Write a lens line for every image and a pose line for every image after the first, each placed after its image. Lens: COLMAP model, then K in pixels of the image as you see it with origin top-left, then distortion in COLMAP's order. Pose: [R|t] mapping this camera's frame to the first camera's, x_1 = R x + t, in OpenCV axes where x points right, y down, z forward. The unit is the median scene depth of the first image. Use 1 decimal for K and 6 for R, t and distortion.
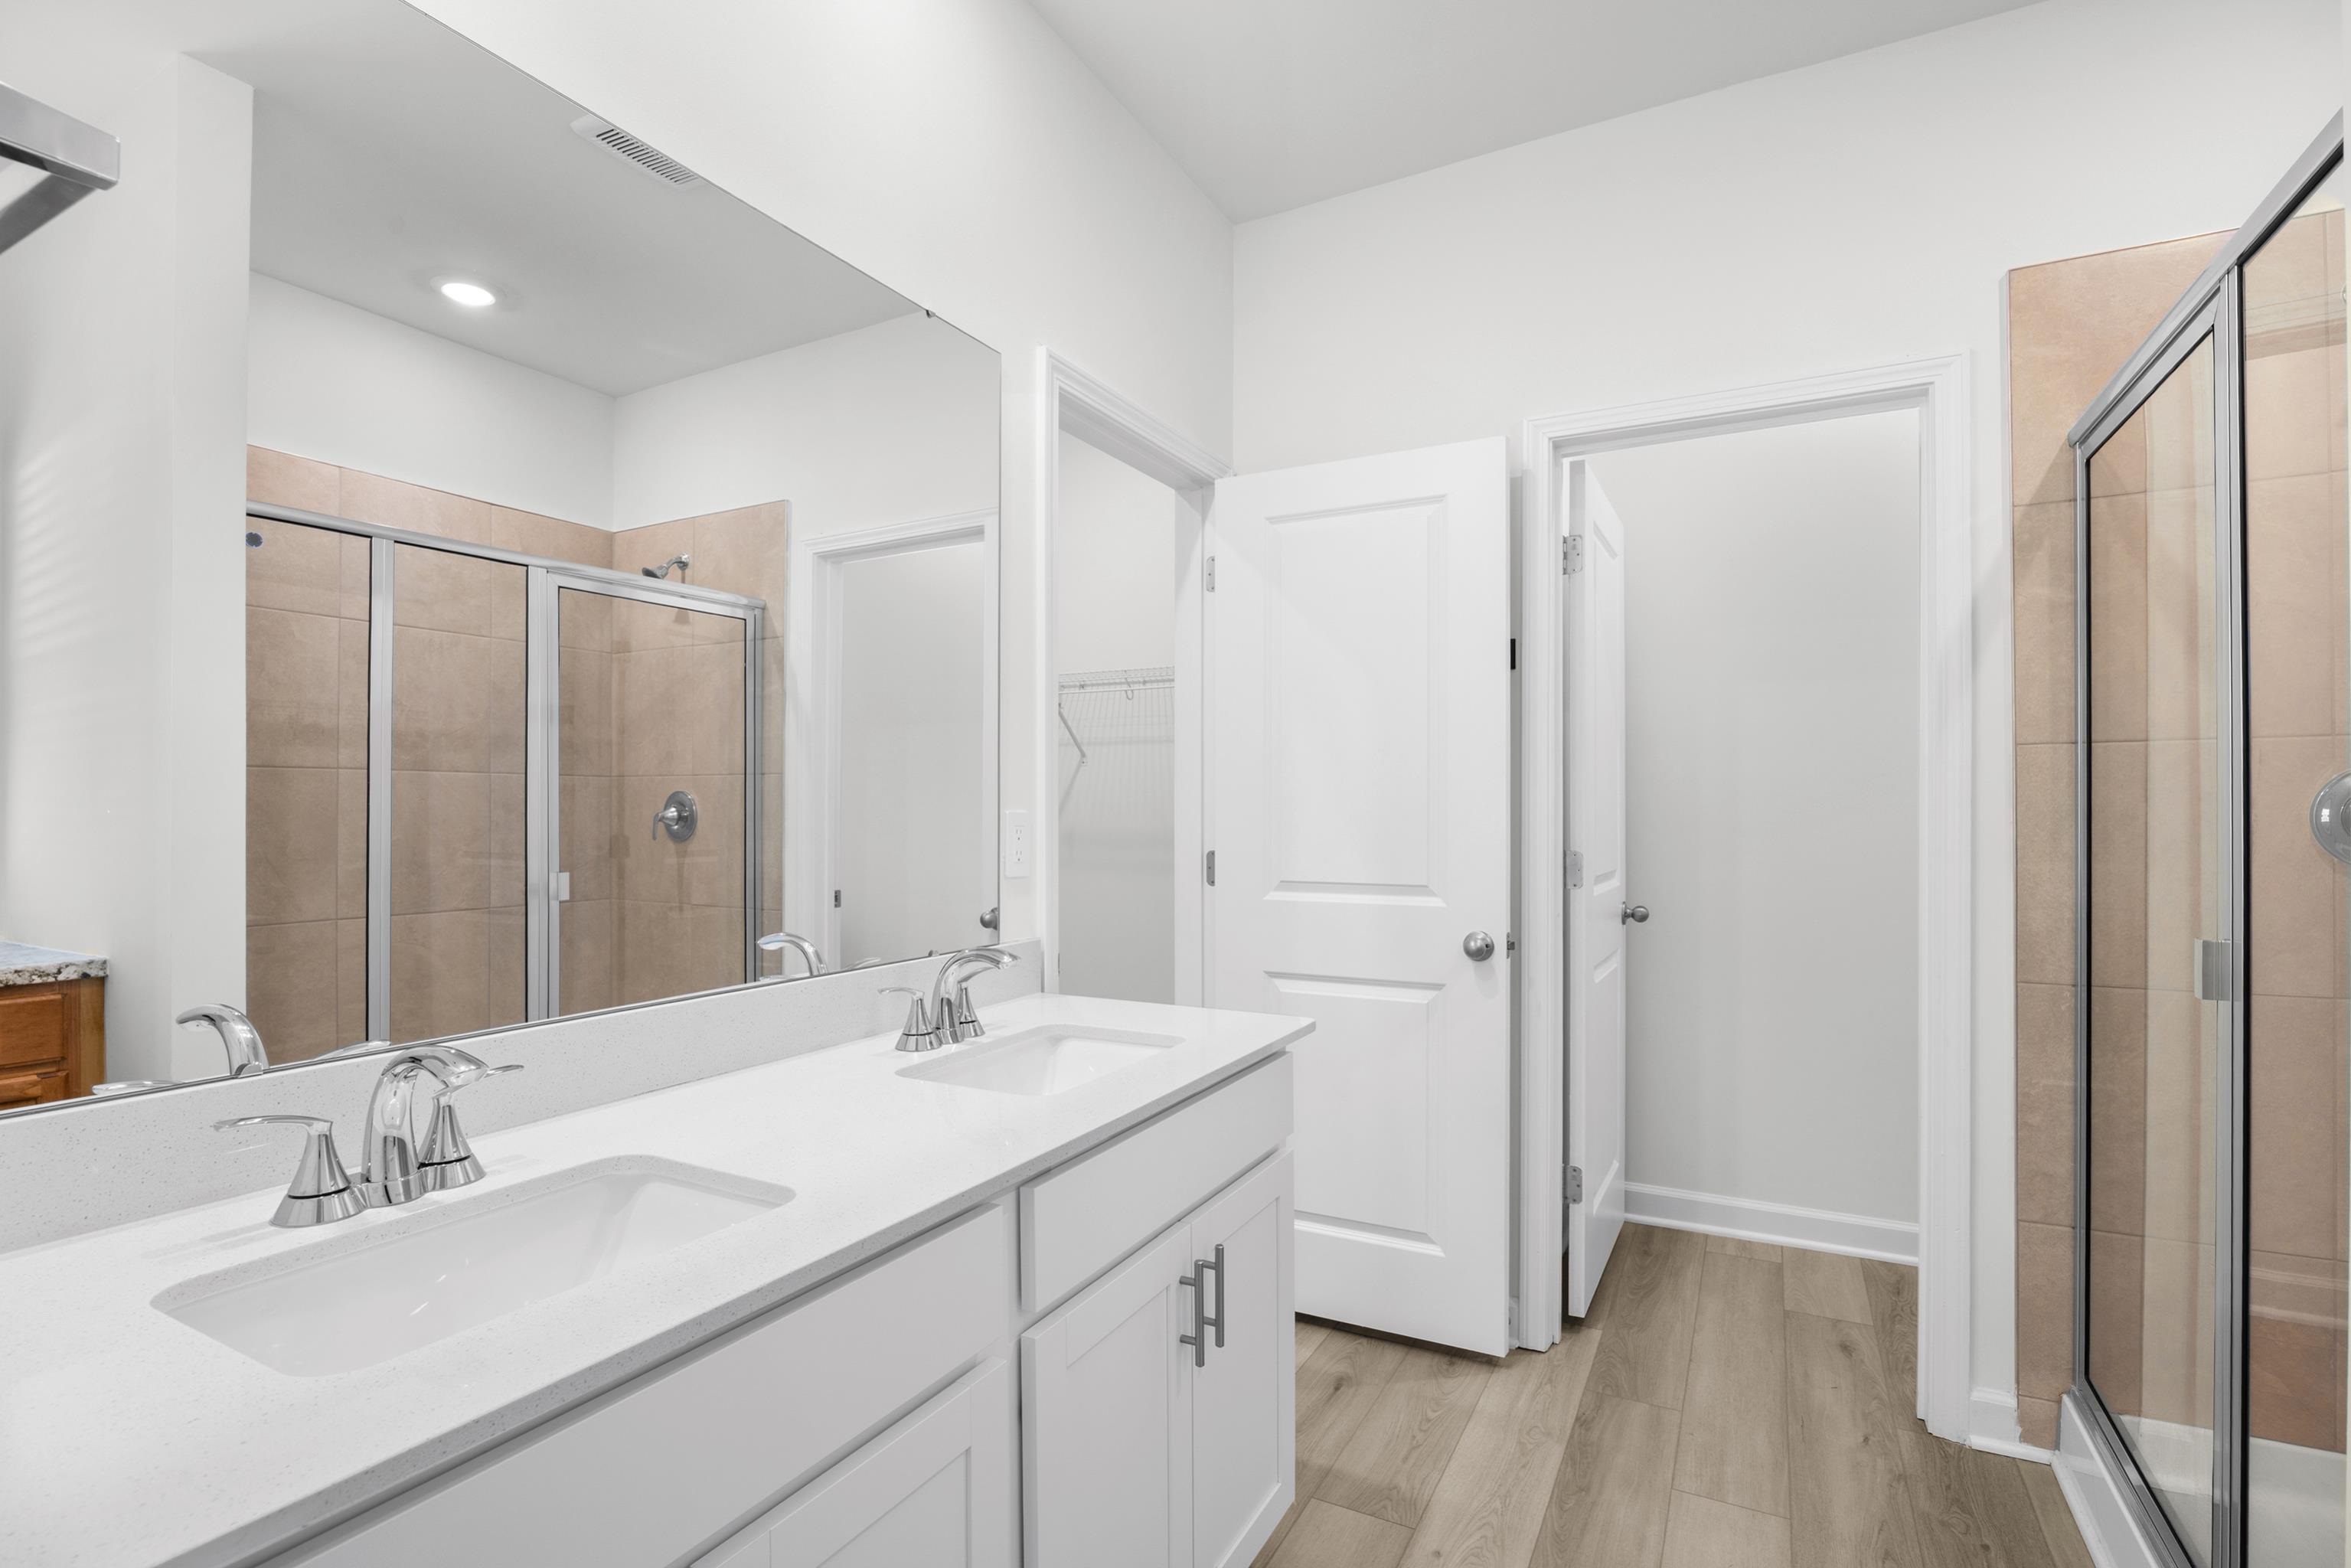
lens RADIAL K [[1103.9, 0, 1153.3], [0, 1103.9, 810.4], [0, 0, 1]] dist [-0.001832, -0.000218]
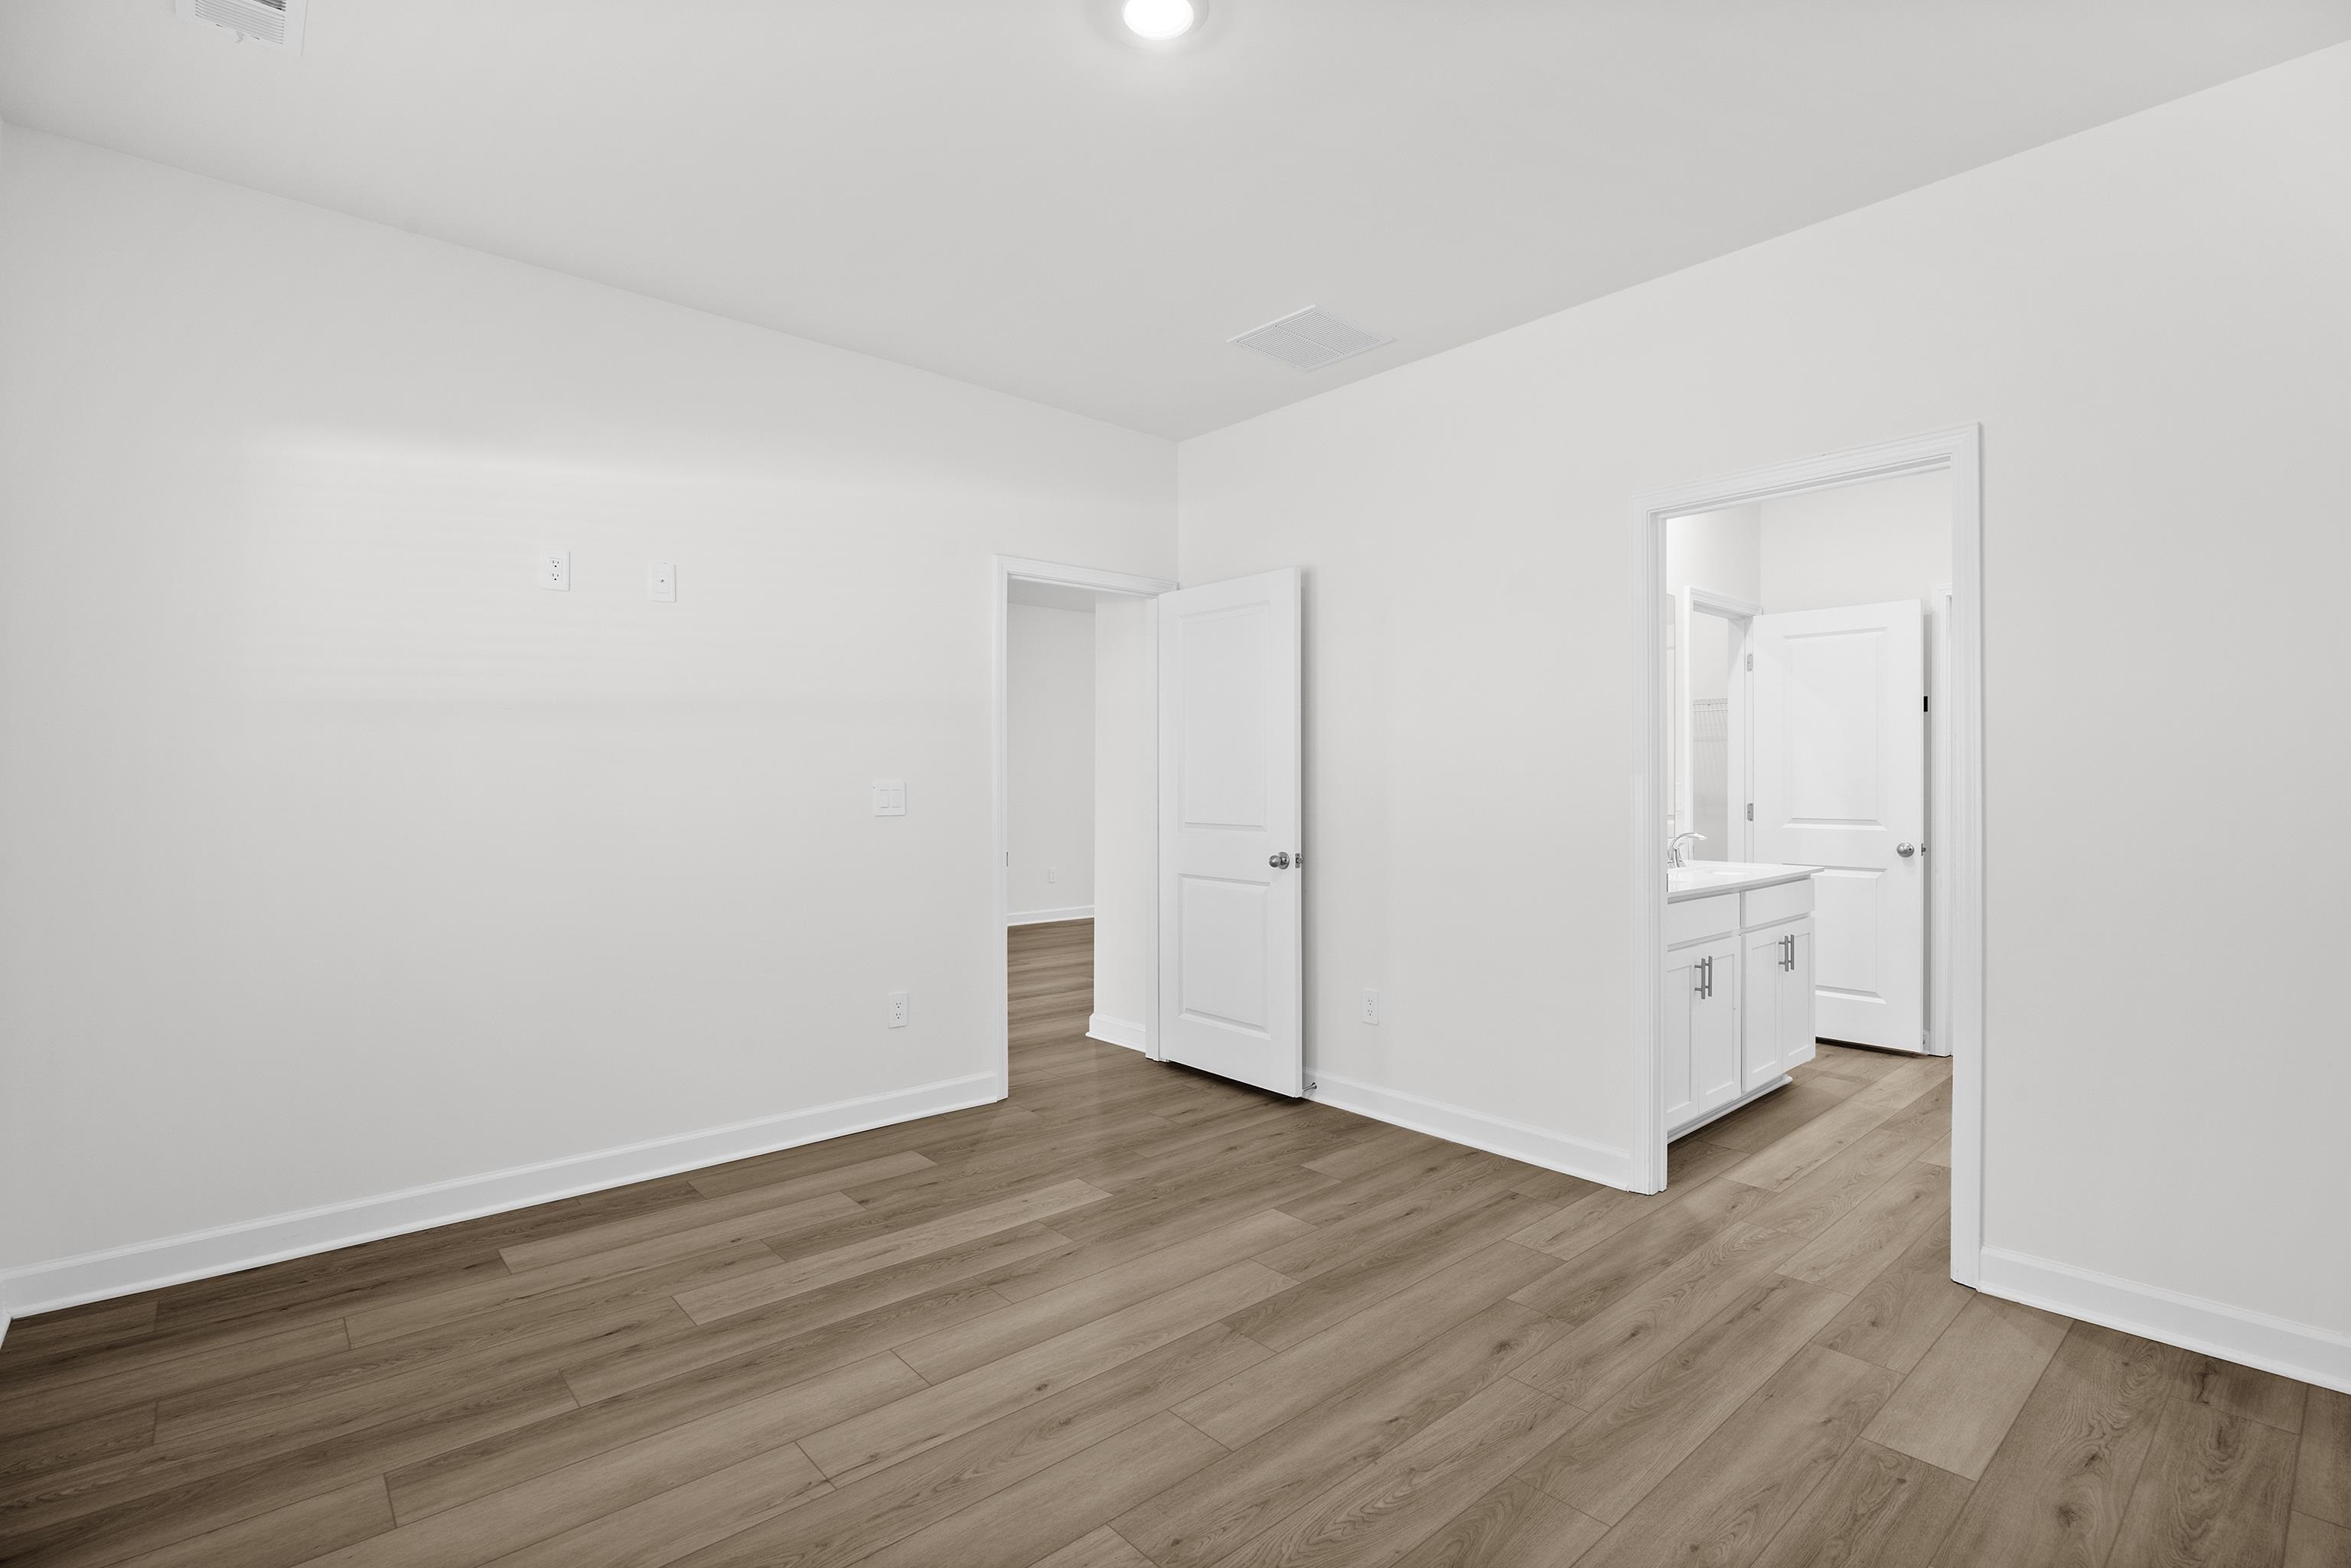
lens RADIAL K [[1119.8, 0, 1175.5], [0, 1119.8, 784.0], [0, 0, 1]] dist [-0.003745, -0.000614]
pose [[0.948705, -0.001954, -0.316156, -0.319680], [0.002643, 0.999995, 0.001752, -0.004448], [0.316151, -0.002498, 0.948706, -1.338872]]
